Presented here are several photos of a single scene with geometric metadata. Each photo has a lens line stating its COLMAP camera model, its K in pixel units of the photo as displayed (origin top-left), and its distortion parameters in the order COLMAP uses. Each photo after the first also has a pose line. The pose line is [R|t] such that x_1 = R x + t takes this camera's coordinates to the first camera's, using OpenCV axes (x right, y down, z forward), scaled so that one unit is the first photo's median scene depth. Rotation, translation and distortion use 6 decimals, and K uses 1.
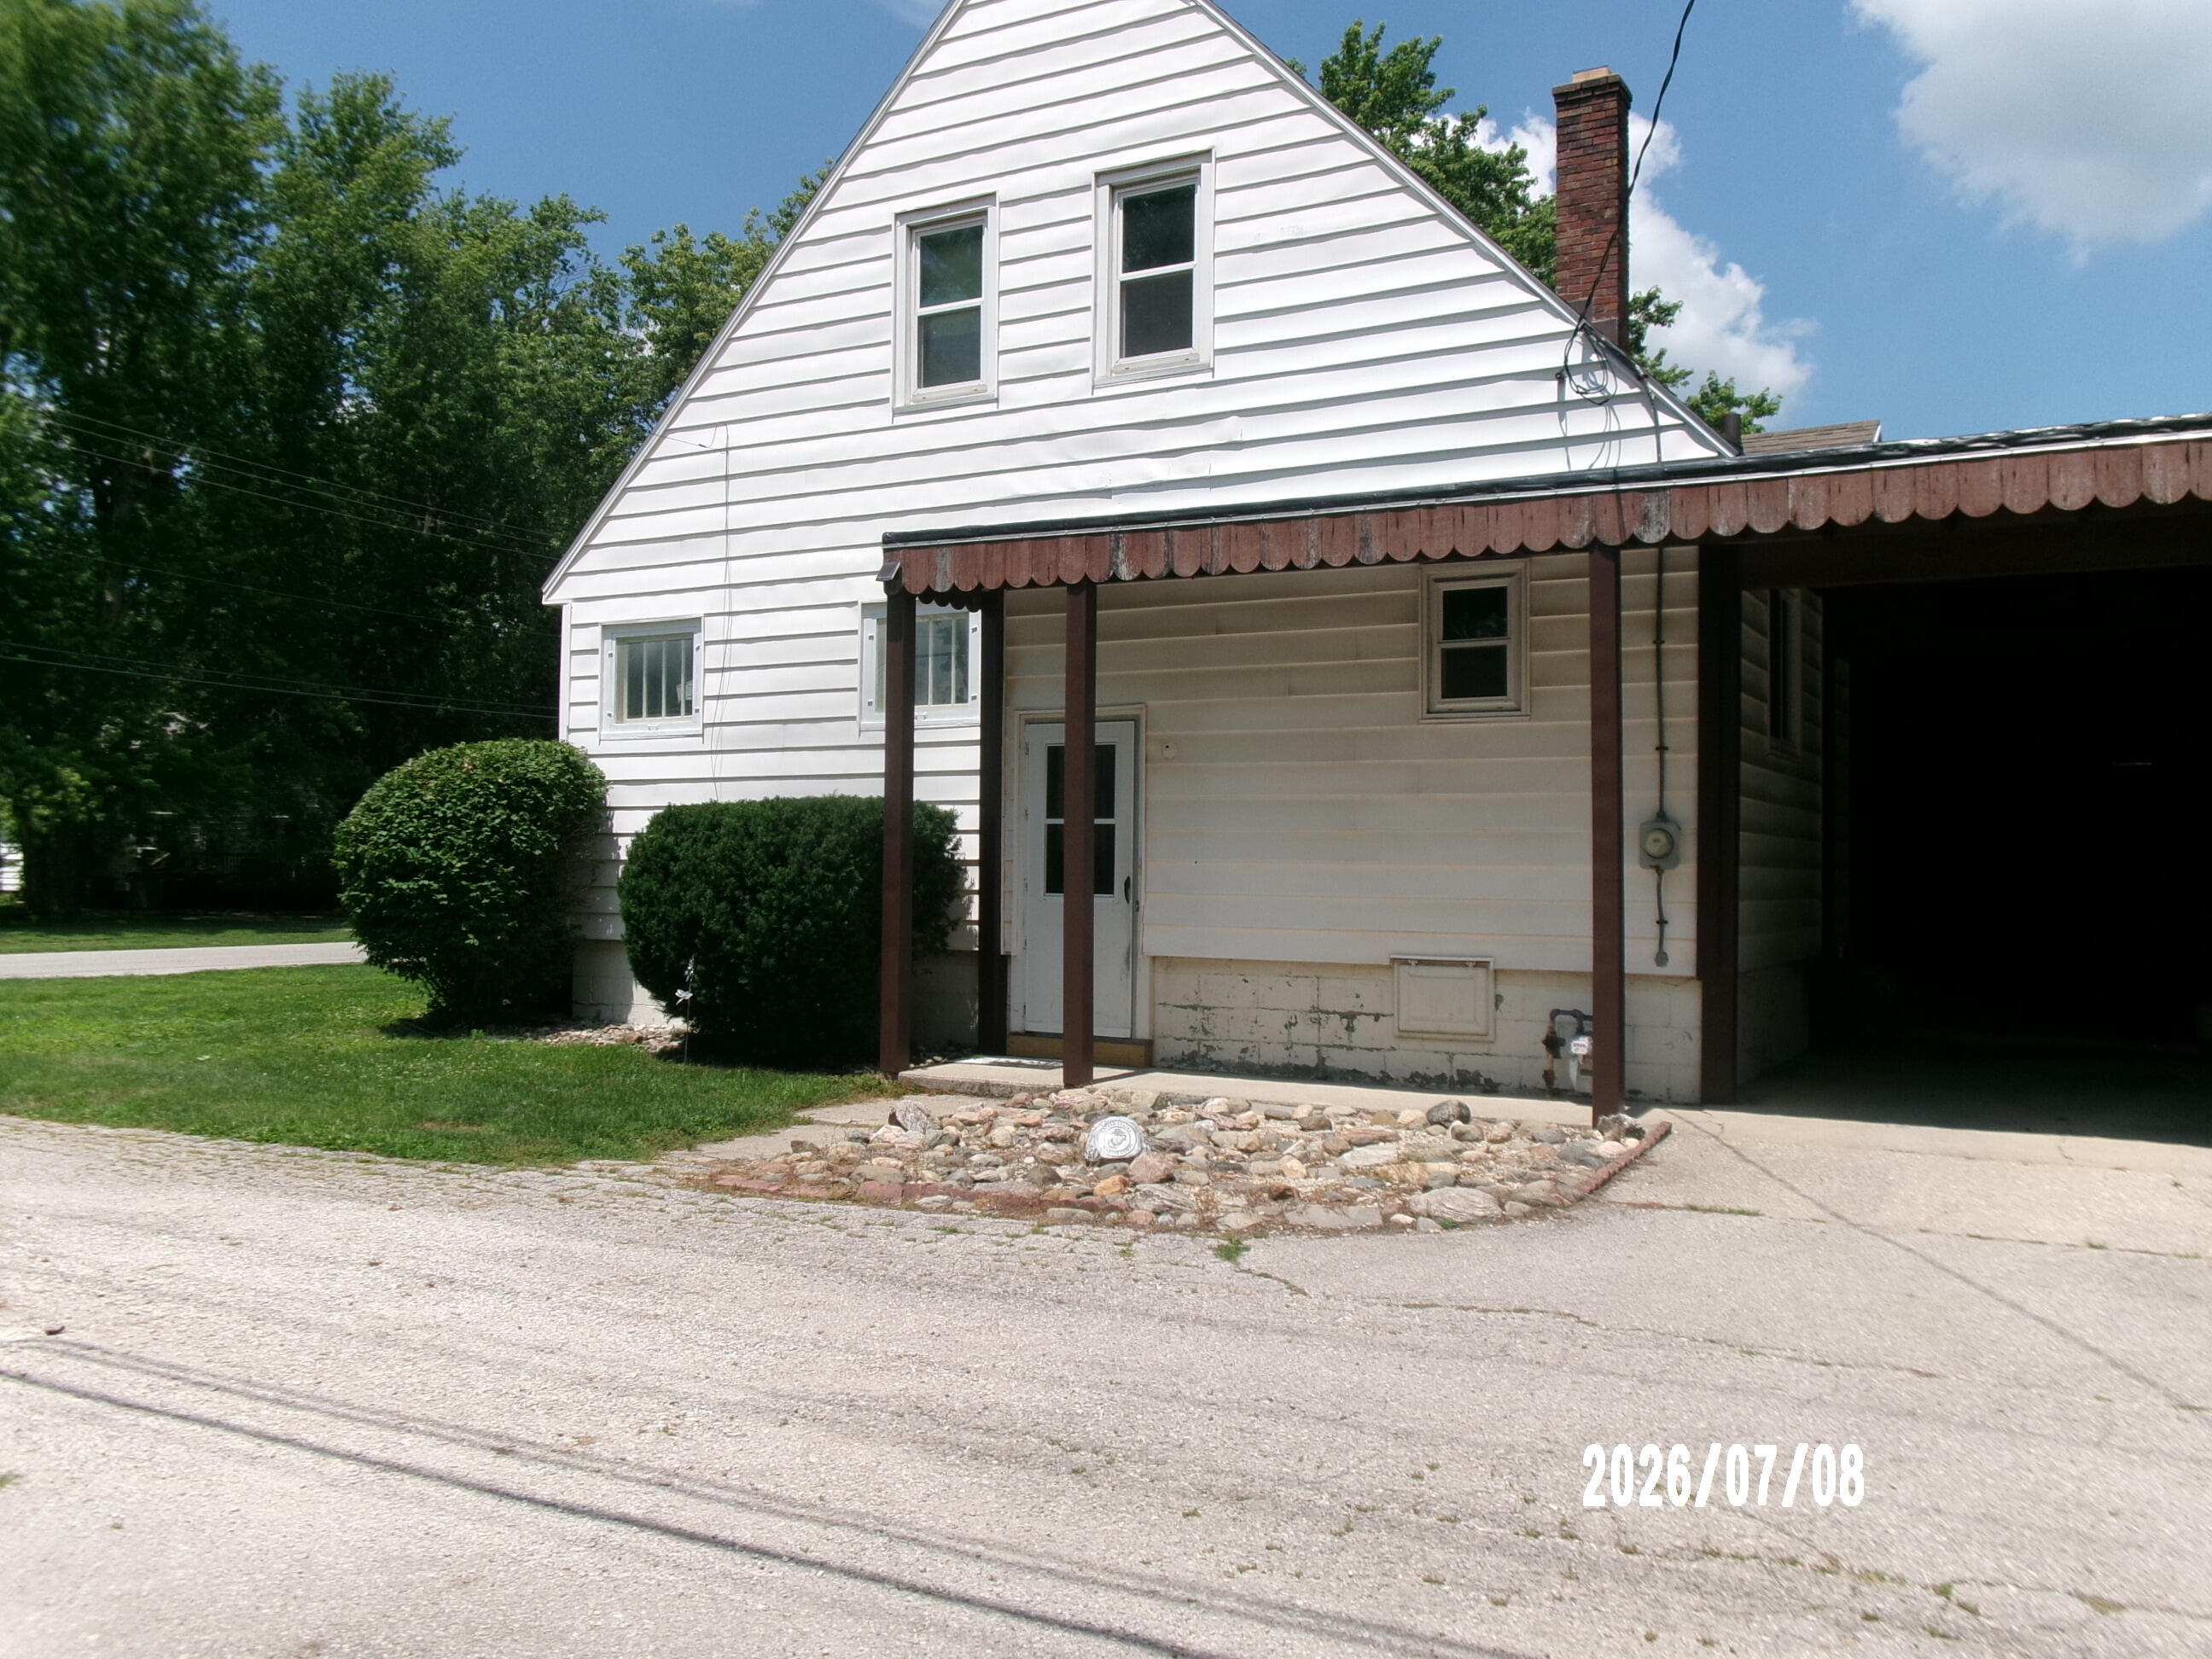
lens RADIAL K [[1828.2, 0, 1123.7], [0, 1828.2, 813.7], [0, 0, 1]] dist [-0.000558, 0.017950]
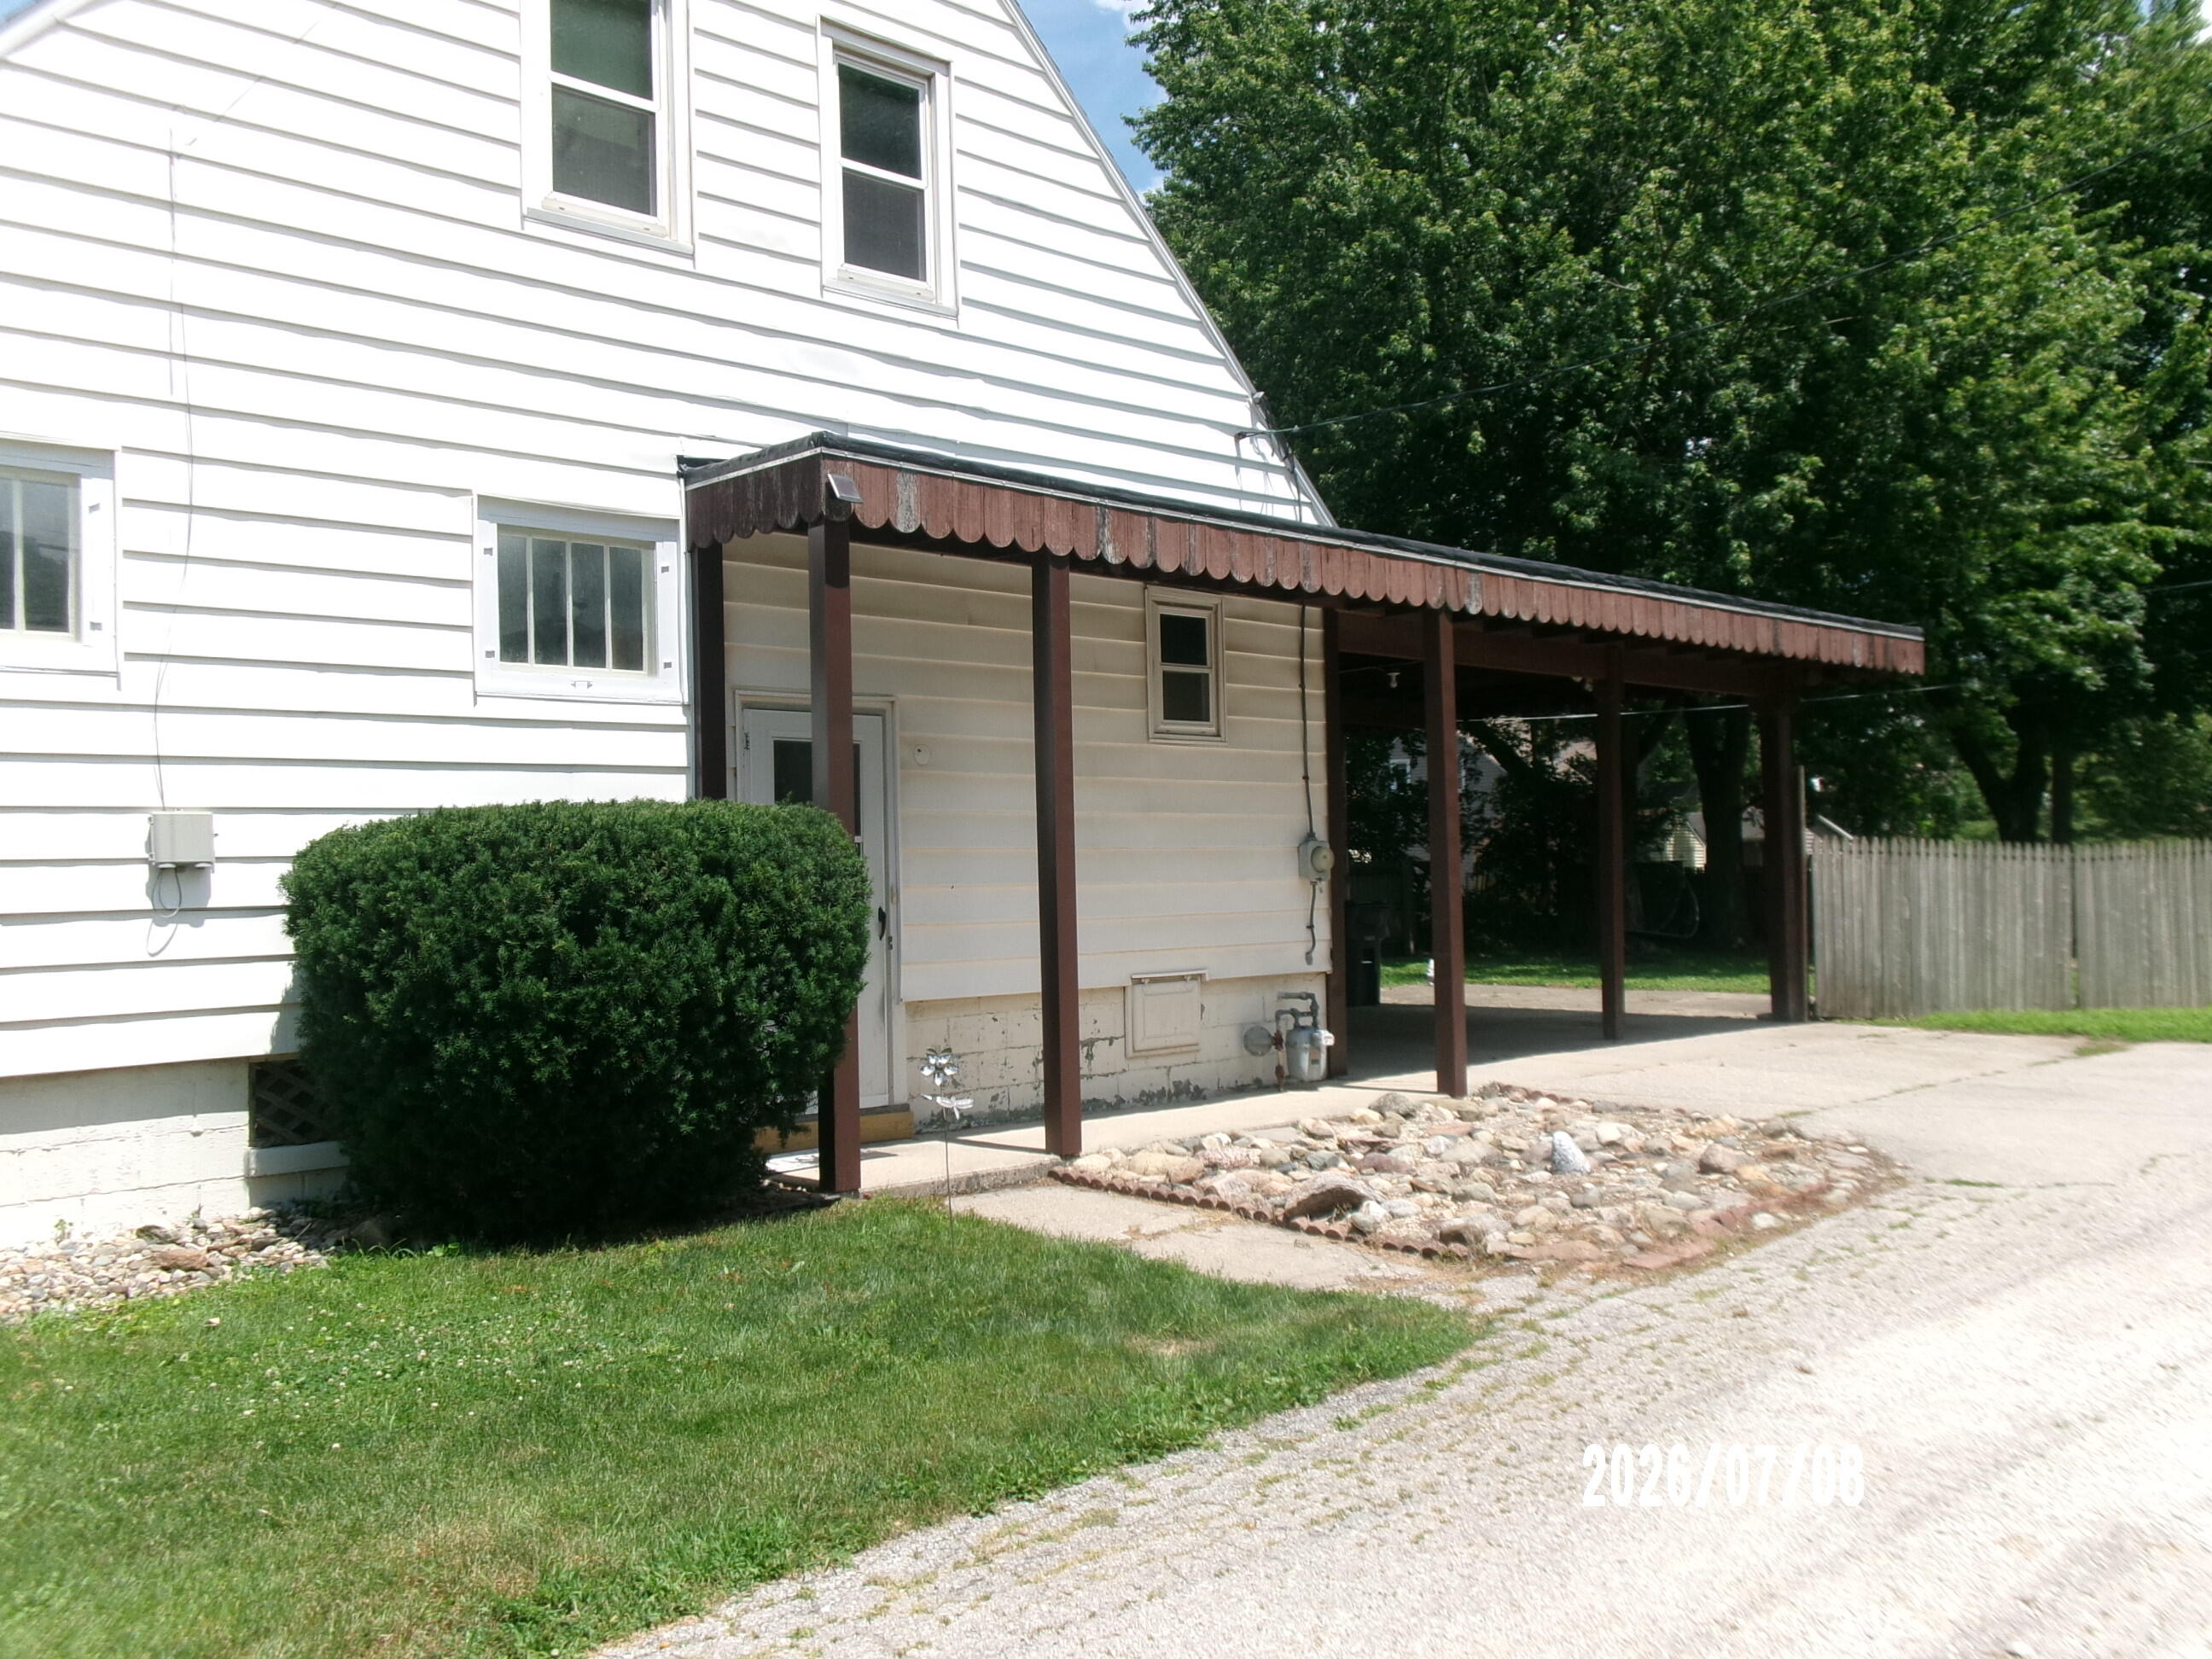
lens RADIAL K [[1828.2, 0, 1118.0], [0, 1828.2, 820.8], [0, 0, 1]] dist [-0.000558, 0.017950]
pose [[0.321795, 0.011258, 0.946742, -0.780273], [-0.004896, 0.999936, -0.010226, 0.003920], [-0.946797, -0.001345, 0.321830, 0.680068]]
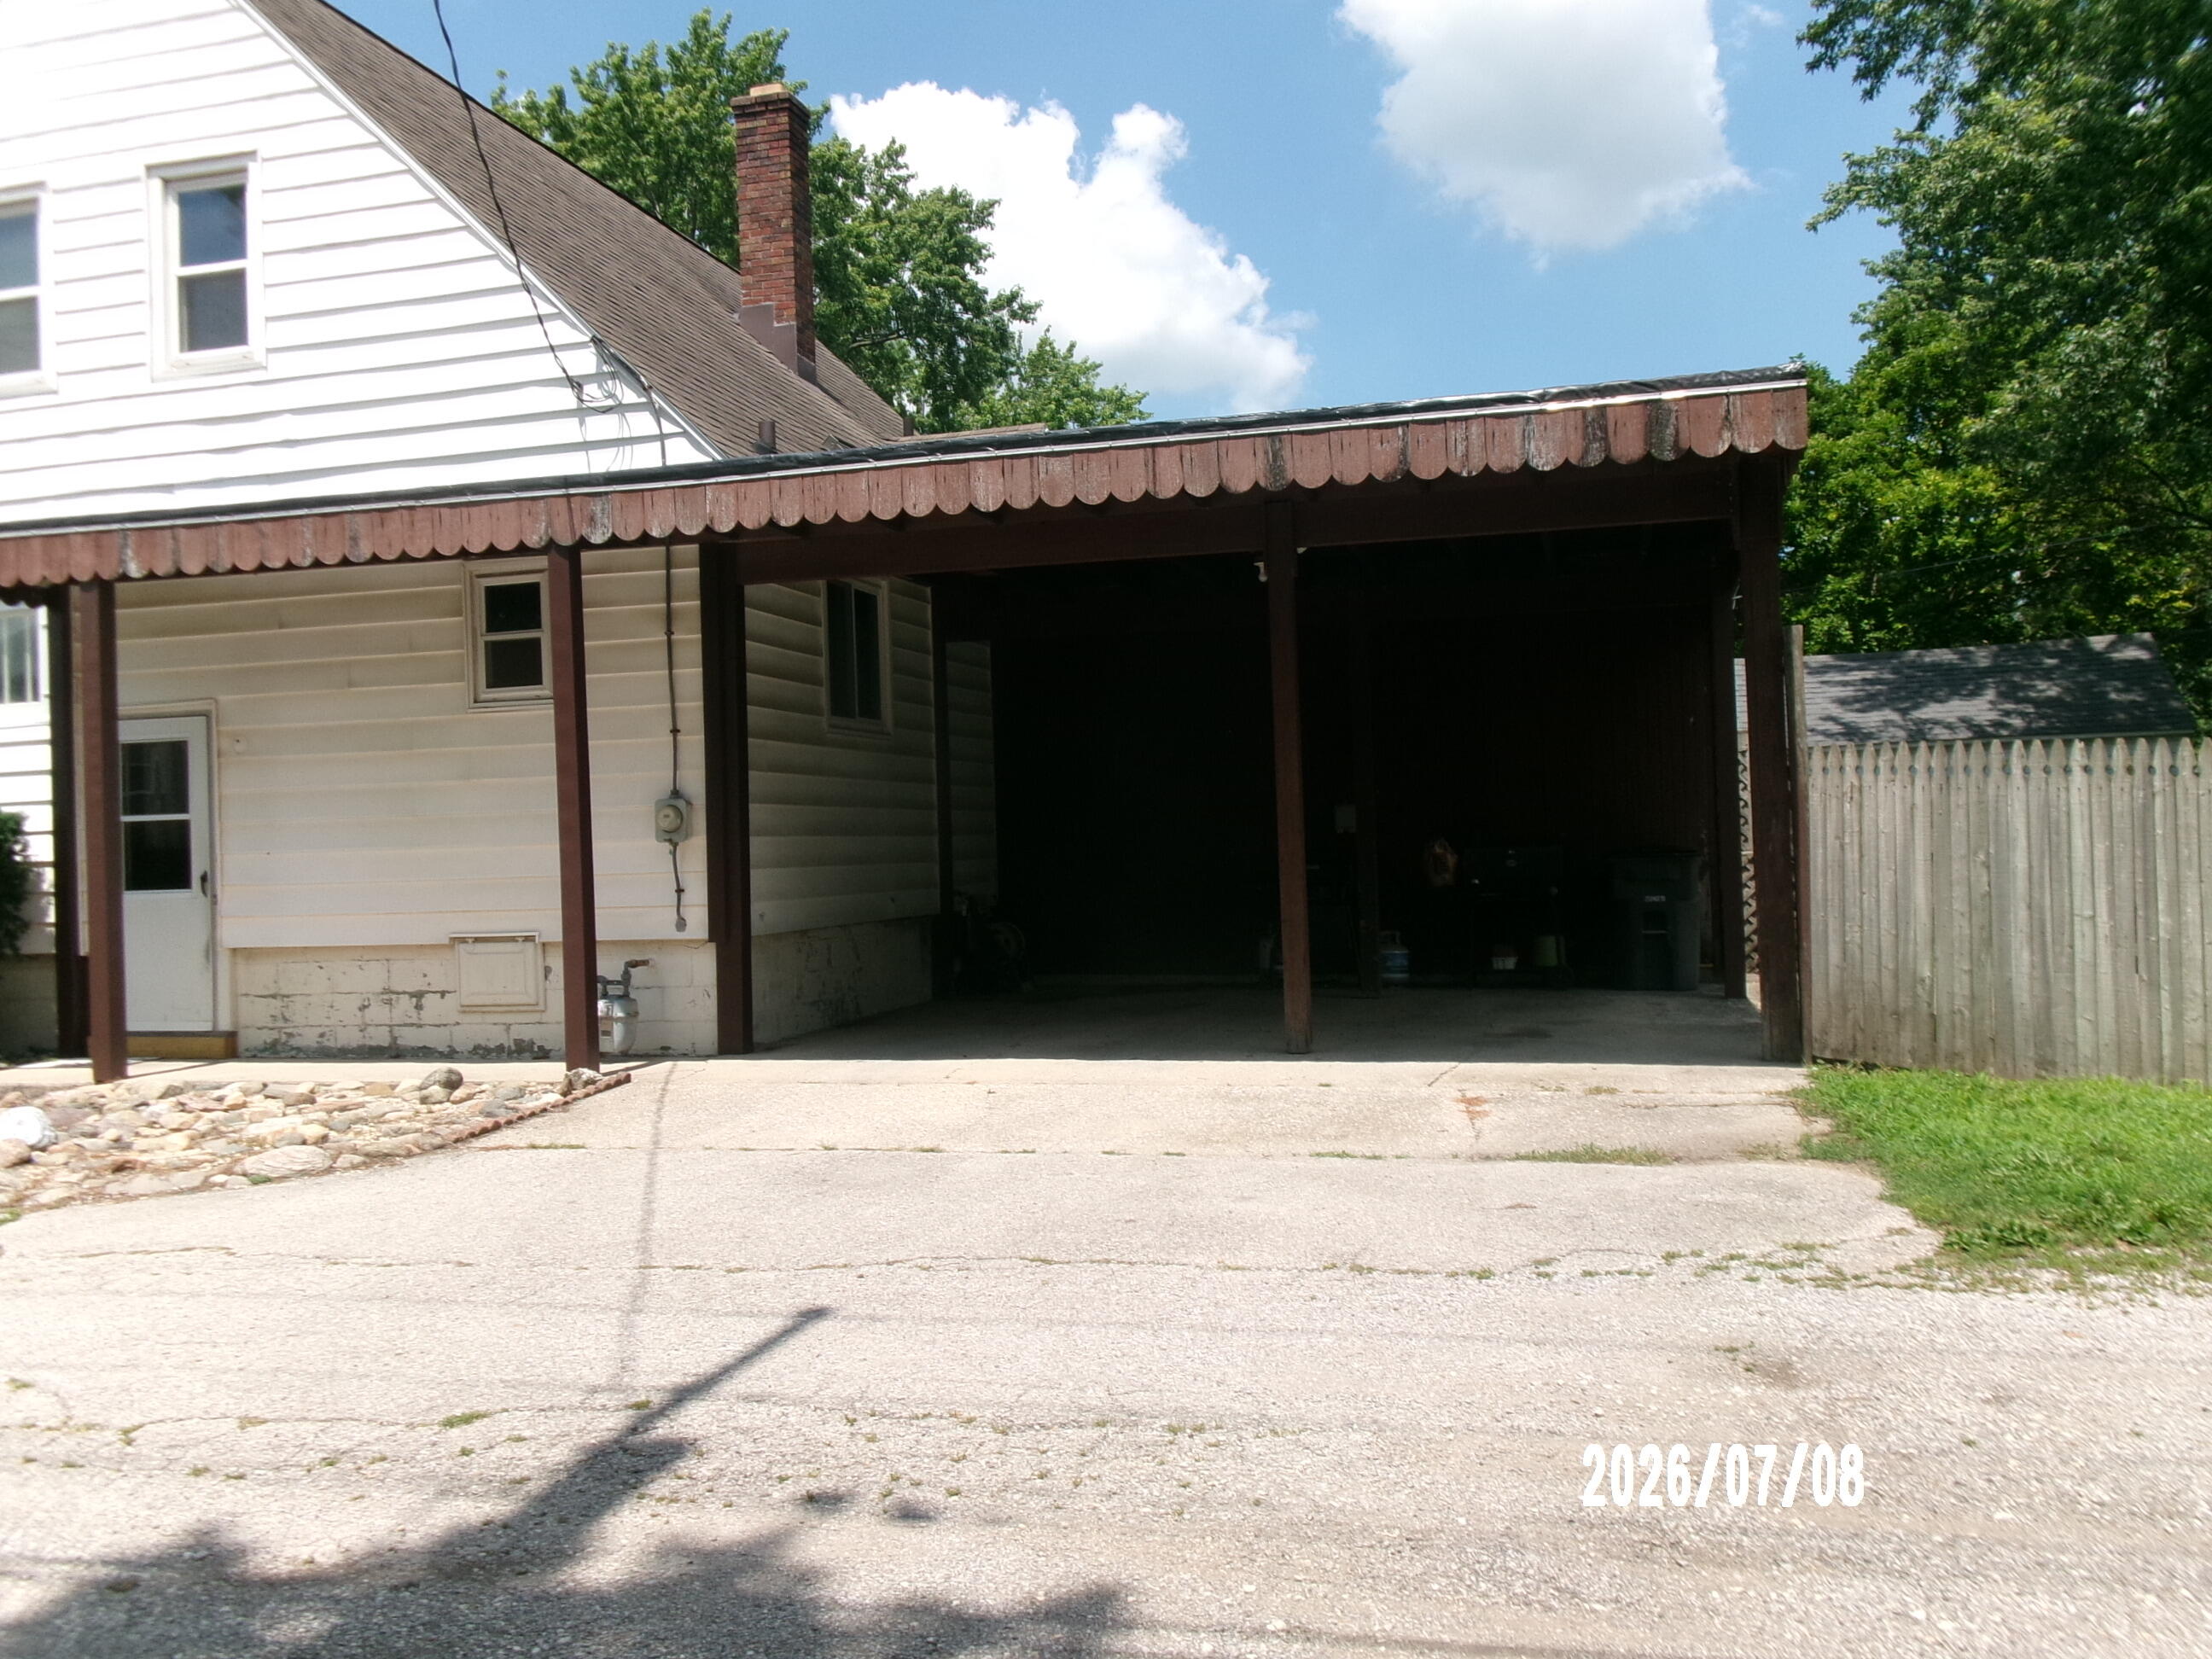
lens RADIAL K [[1828.2, 0, 1124.4], [0, 1828.2, 821.3], [0, 0, 1]] dist [-0.000558, 0.017950]
pose [[0.966984, -0.038768, 0.251871, 0.255011], [0.035260, 0.999208, 0.018430, 0.006630], [-0.252386, -0.008941, 0.967585, -0.109335]]
